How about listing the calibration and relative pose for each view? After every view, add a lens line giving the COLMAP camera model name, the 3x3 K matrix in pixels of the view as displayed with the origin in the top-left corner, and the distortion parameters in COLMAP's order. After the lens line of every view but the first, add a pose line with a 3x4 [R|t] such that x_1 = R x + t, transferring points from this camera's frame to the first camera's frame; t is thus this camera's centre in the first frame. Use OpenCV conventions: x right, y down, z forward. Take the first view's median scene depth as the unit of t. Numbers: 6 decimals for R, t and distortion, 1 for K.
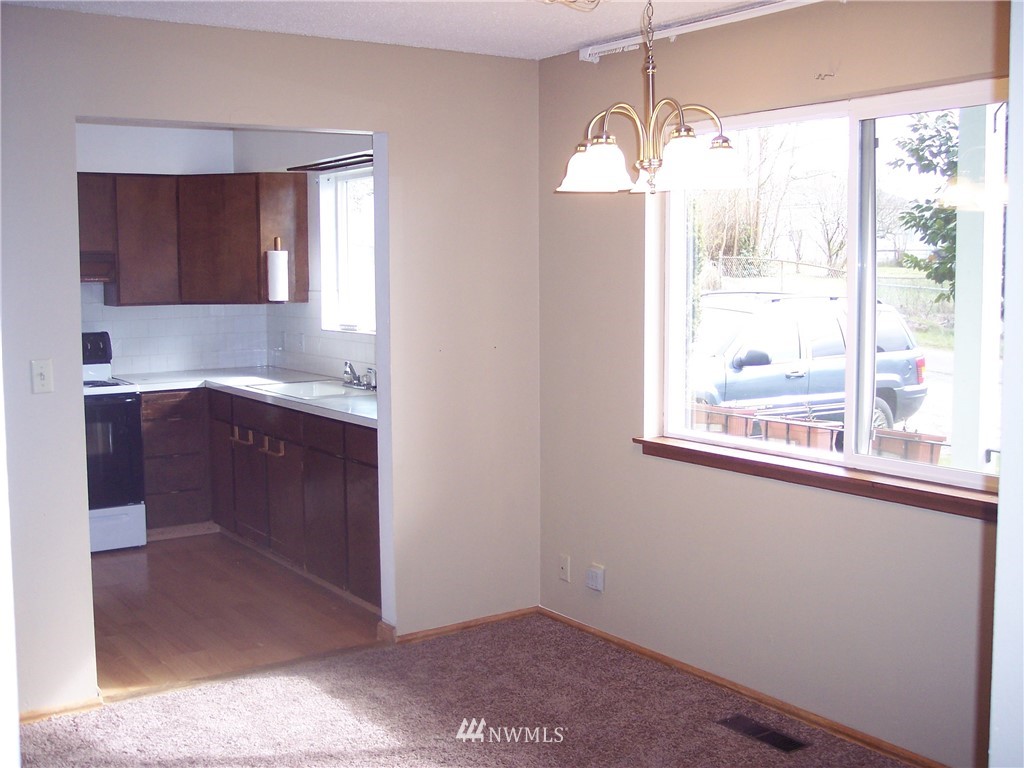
lens RADIAL K [[1171.1, 0, 512.0], [0, 1171.1, 384.0], [0, 0, 1]] dist [-0.124229, 0.072160]
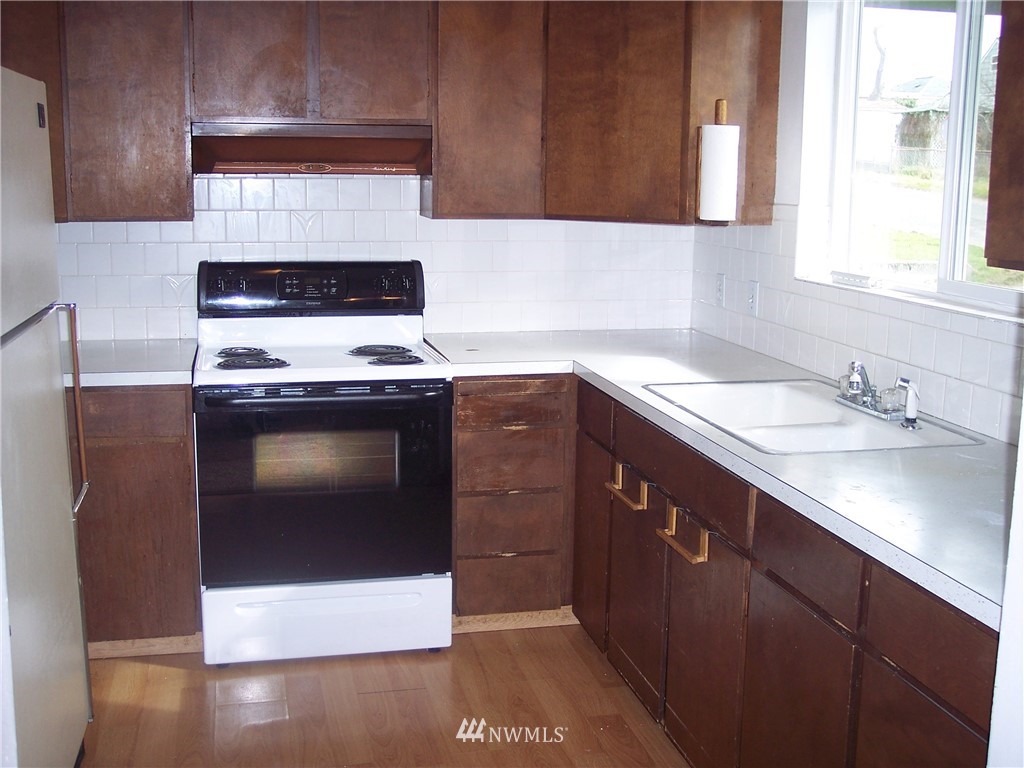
lens RADIAL K [[1171.1, 0, 512.0], [0, 1171.1, 384.0], [0, 0, 1]] dist [-0.124229, 0.072160]
pose [[0.933914, 0.083025, -0.347723, -0.097935], [-0.055561, 0.994548, 0.088240, -0.039198], [0.353153, -0.063089, 0.933436, 0.471465]]
